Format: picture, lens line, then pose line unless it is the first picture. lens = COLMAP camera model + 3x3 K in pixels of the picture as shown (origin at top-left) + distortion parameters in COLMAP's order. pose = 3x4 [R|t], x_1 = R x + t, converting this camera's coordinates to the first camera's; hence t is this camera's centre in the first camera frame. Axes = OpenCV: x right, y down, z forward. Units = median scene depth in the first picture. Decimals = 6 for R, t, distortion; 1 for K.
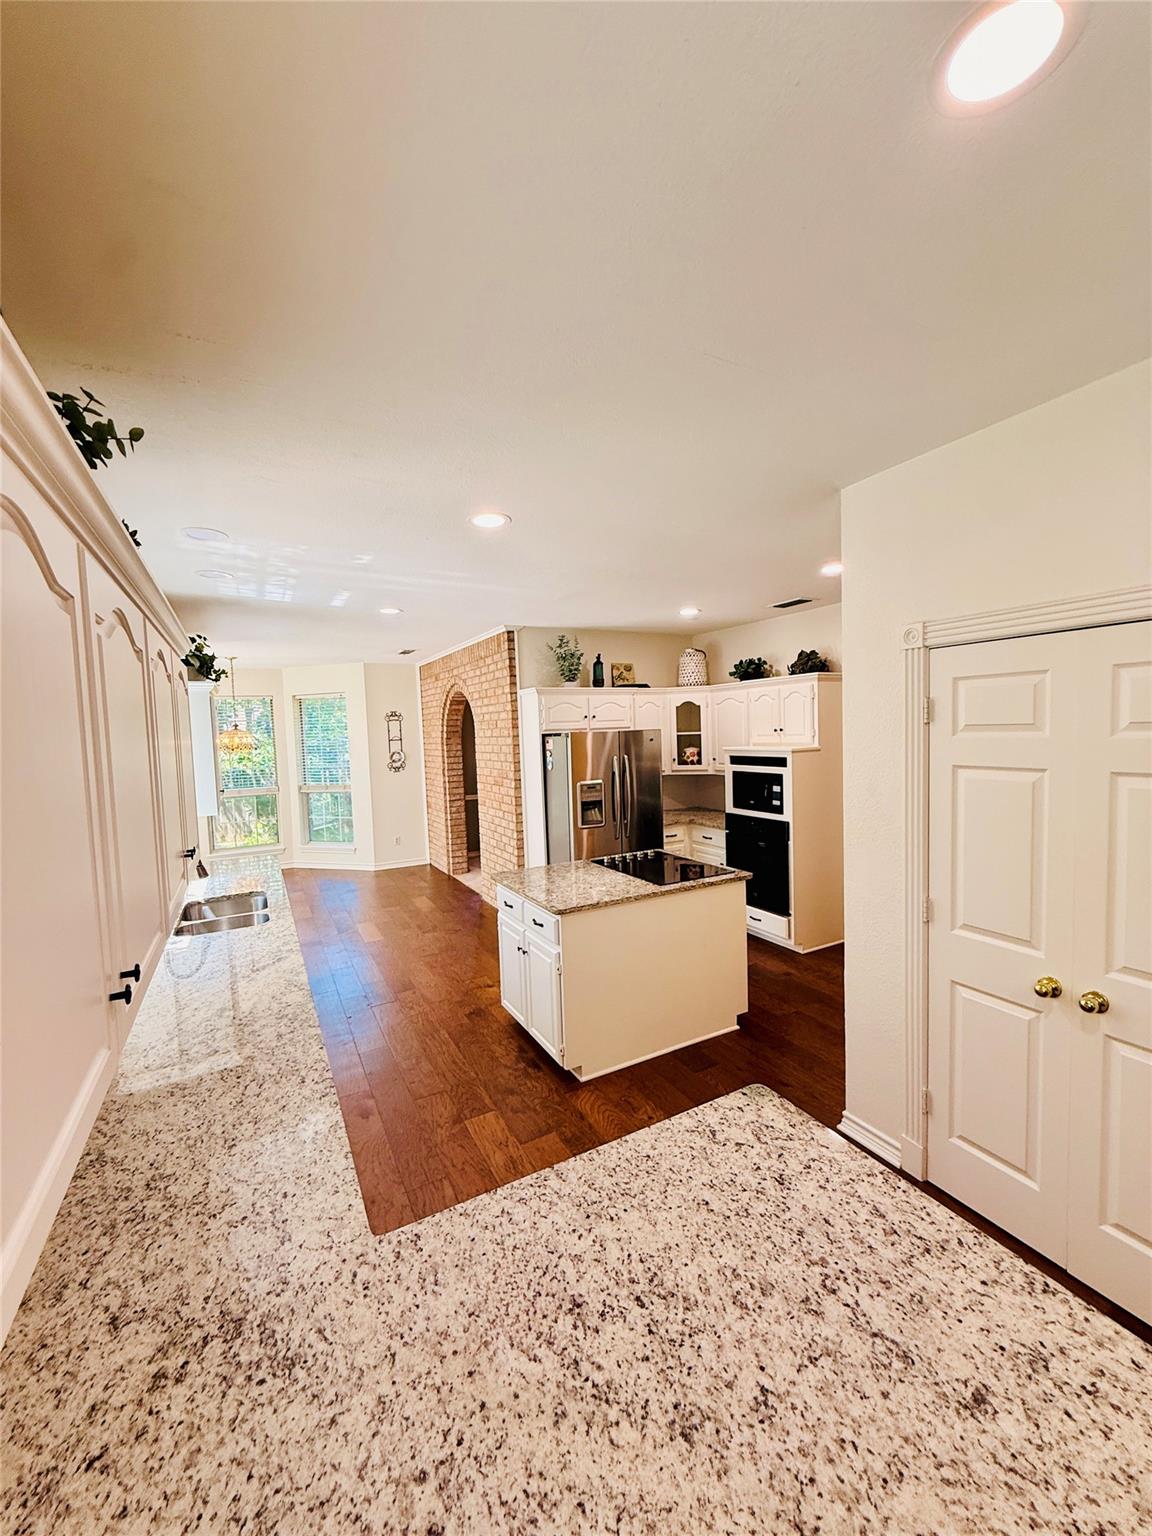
lens RADIAL K [[614.0, 0, 571.4], [0, 614.0, 764.6], [0, 0, 1]] dist [-0.000734, 0.000508]
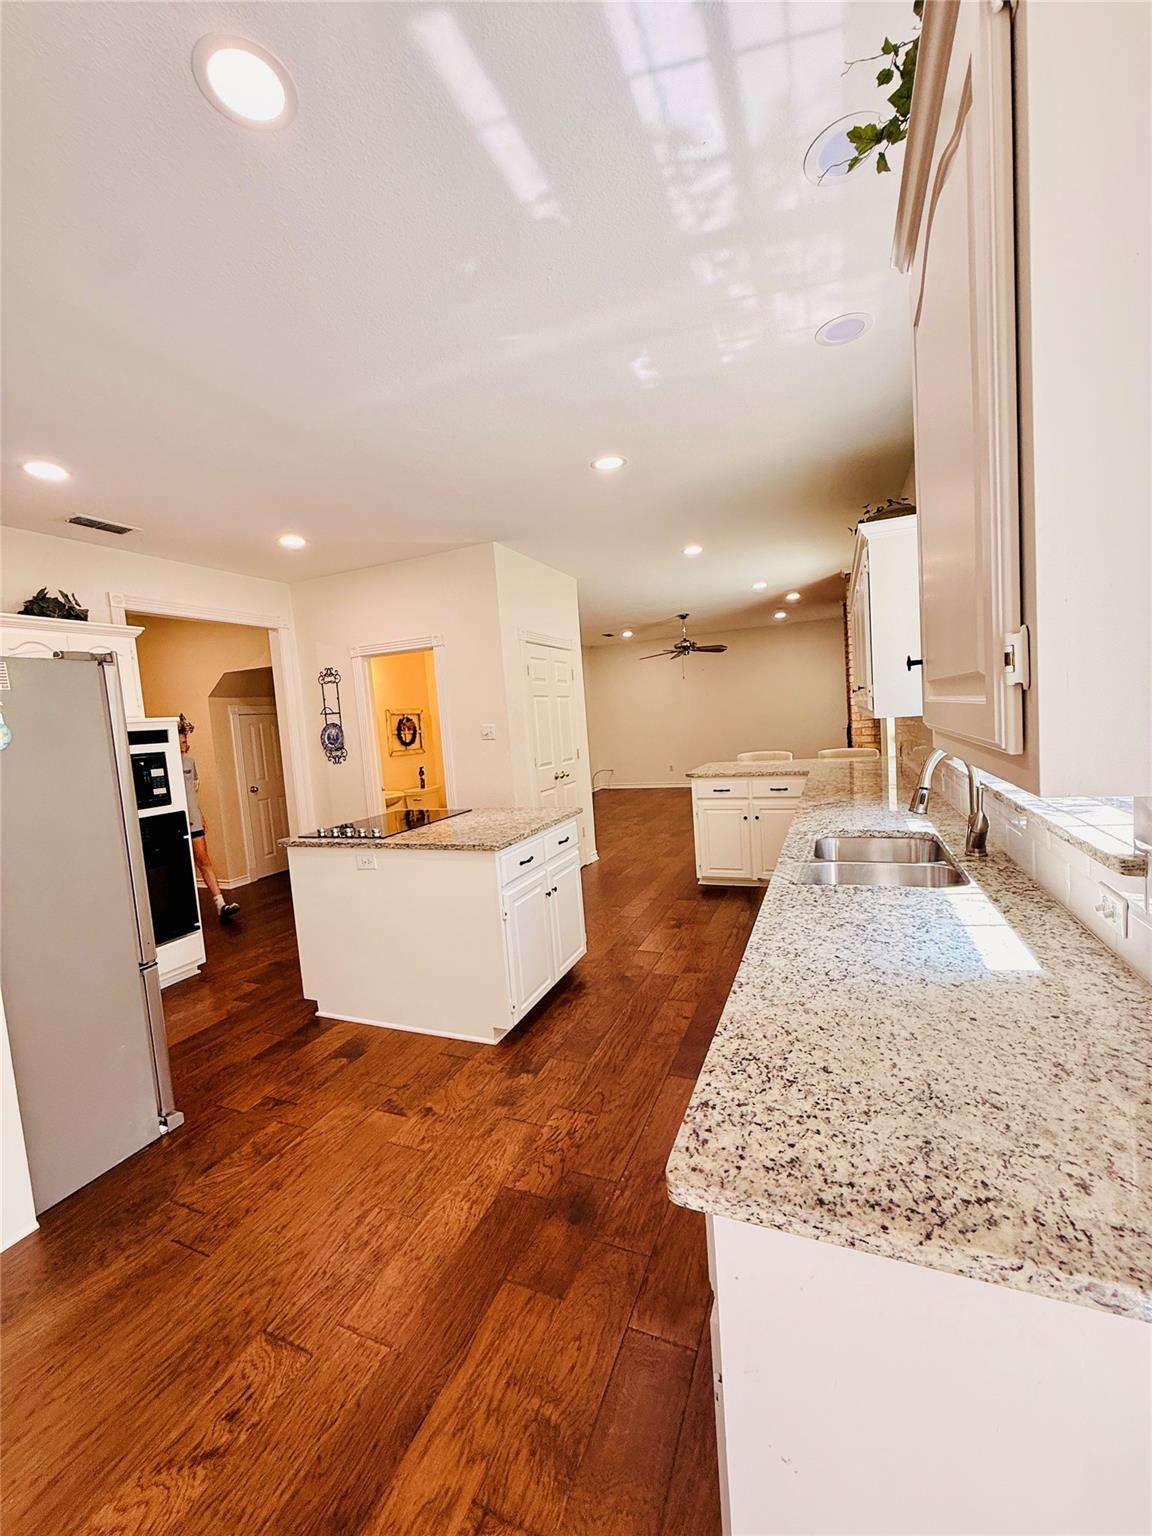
lens RADIAL K [[614.0, 0, 577.4], [0, 614.0, 768.2], [0, 0, 1]] dist [-0.000734, 0.000508]
pose [[-0.629124, 0.015621, 0.777148, -0.971076], [0.139418, 0.985852, 0.093047, 0.060872], [-0.764700, 0.166887, -0.622401, 1.825512]]
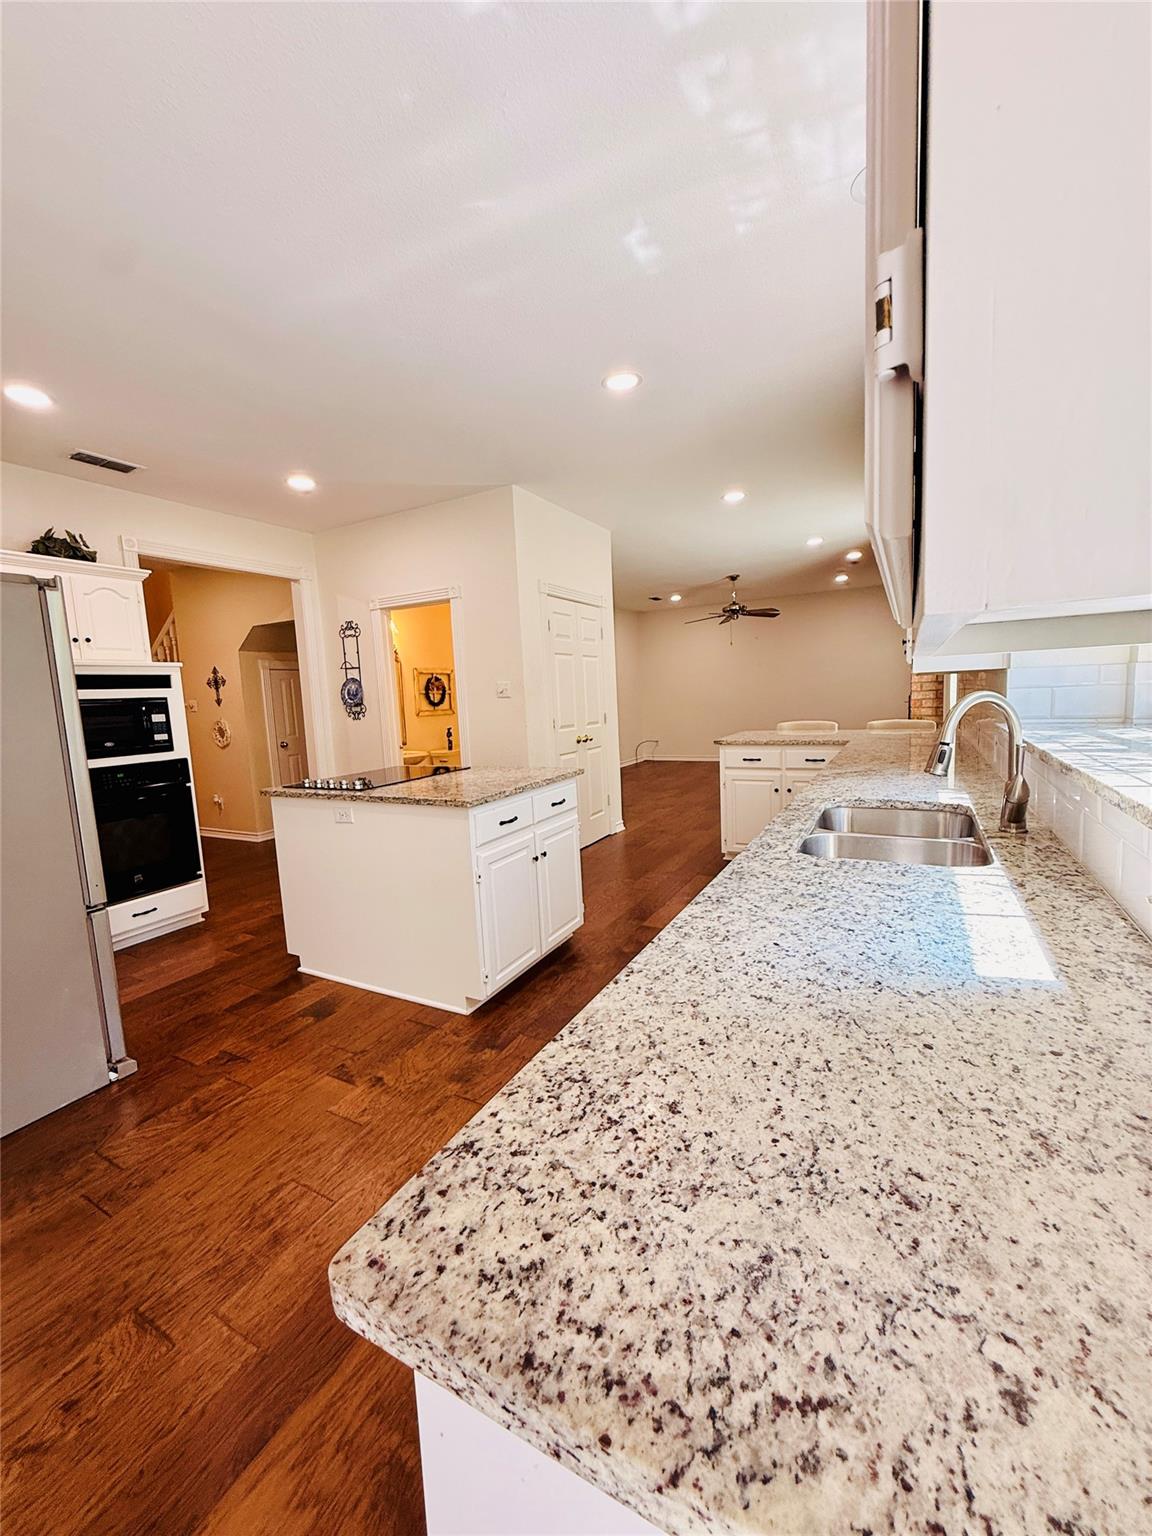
lens RADIAL K [[614.0, 0, 576.5], [0, 614.0, 767.5], [0, 0, 1]] dist [-0.000734, 0.000508]
pose [[-0.551607, -0.038526, 0.833214, -0.958164], [0.115568, 0.985768, 0.122088, 0.112385], [-0.826059, 0.163637, -0.539304, 1.688372]]
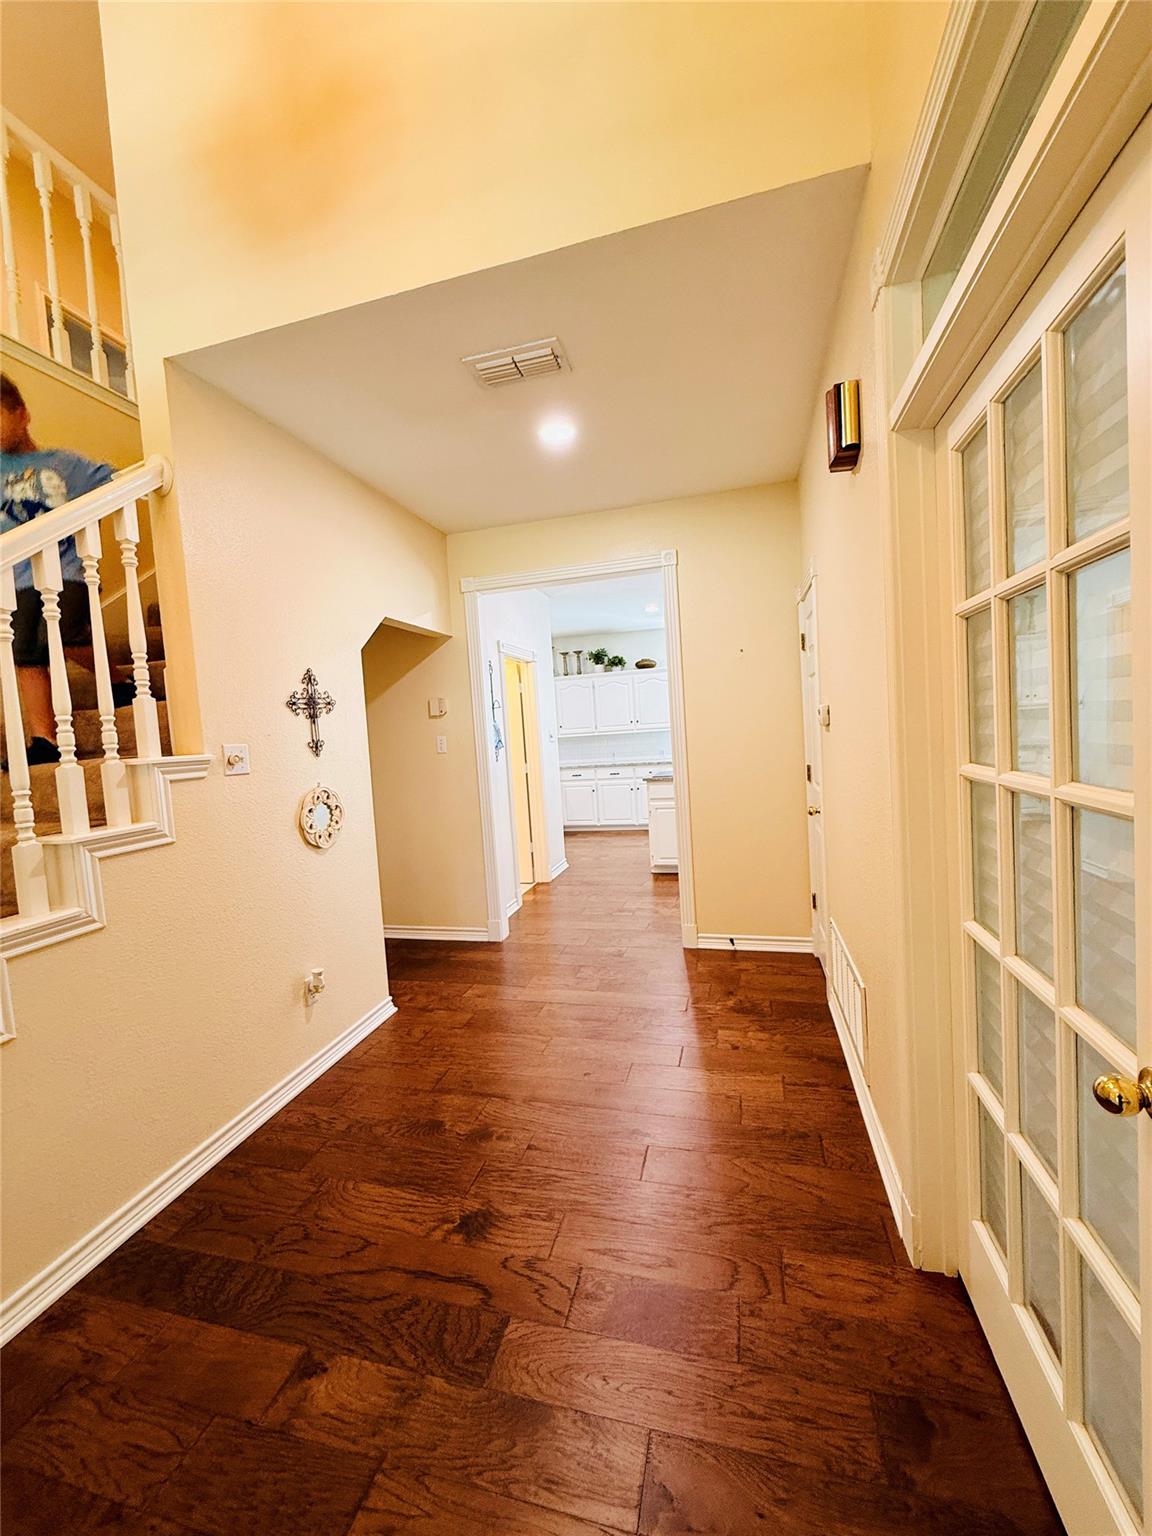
lens RADIAL K [[614.0, 0, 573.5], [0, 614.0, 768.9], [0, 0, 1]] dist [-0.000734, 0.000508]
pose [[-0.683197, 0.123579, -0.719701, 1.991613], [0.046603, 0.990946, 0.125914, -0.066981], [0.728745, 0.052484, -0.682771, 2.491960]]
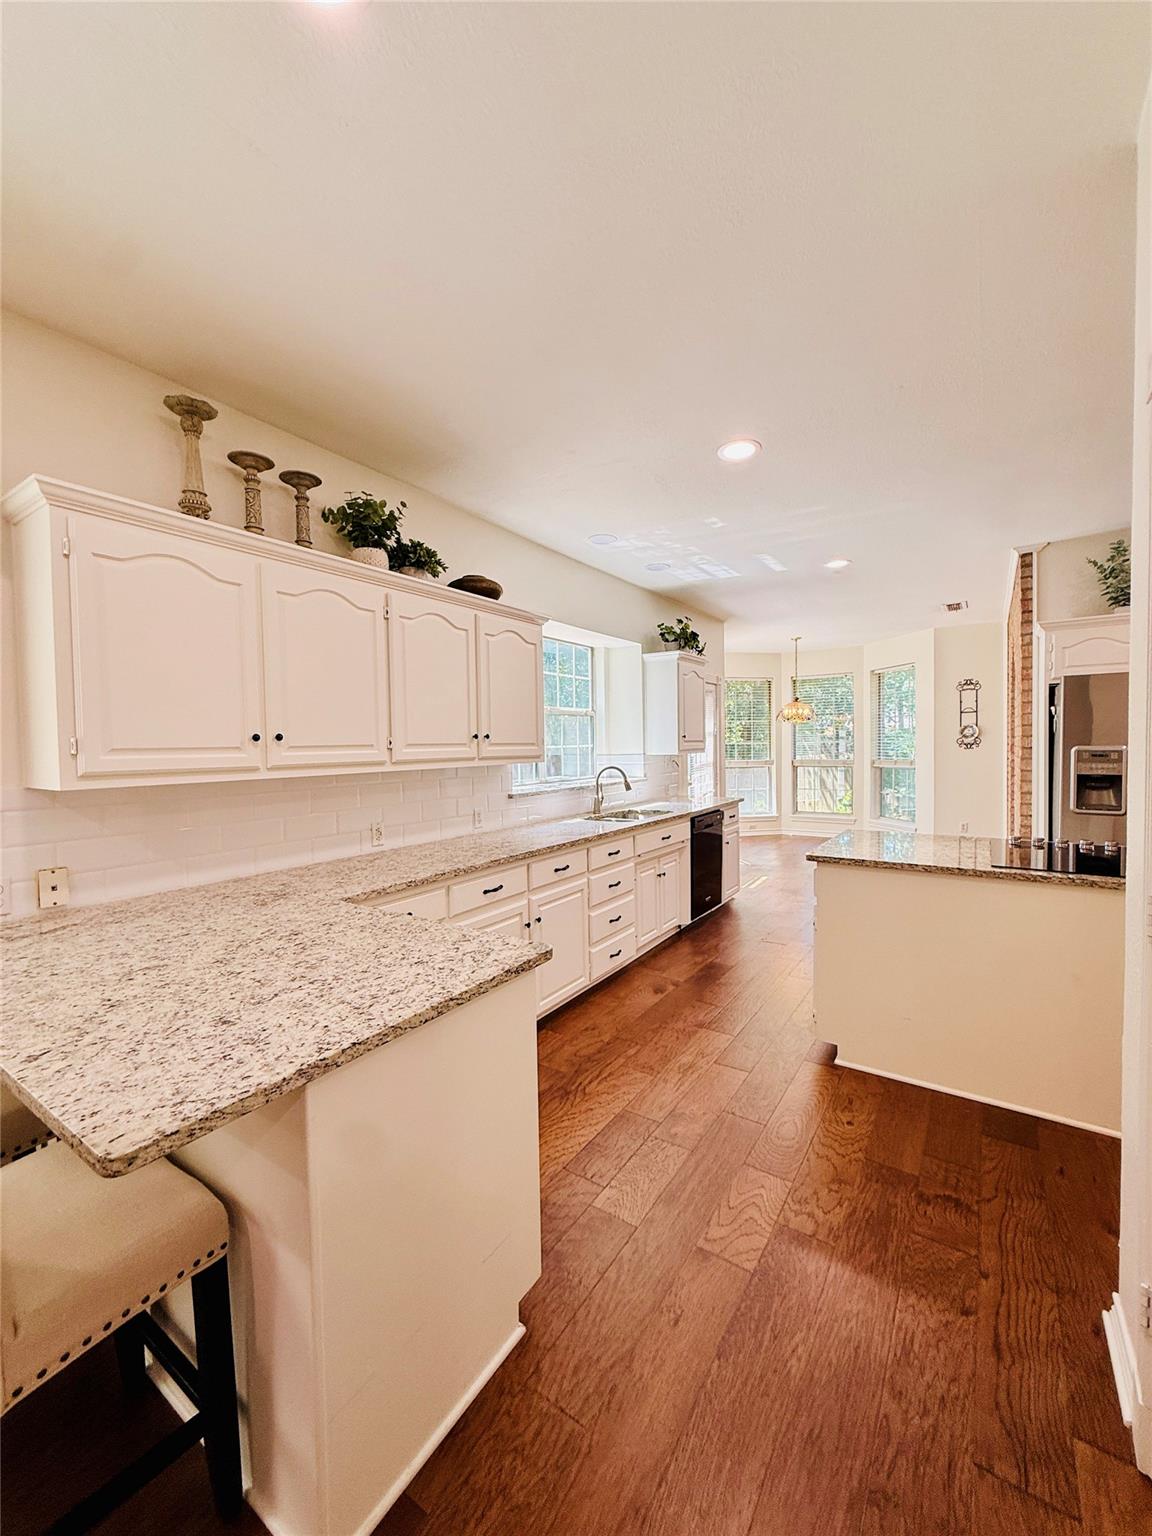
lens RADIAL K [[614.0, 0, 579.1], [0, 614.0, 765.8], [0, 0, 1]] dist [-0.000734, 0.000508]
pose [[0.468186, 0.056959, -0.881792, 0.652859], [-0.053789, 0.997907, 0.035900, 0.099202], [0.881991, 0.030622, 0.470270, 0.297892]]
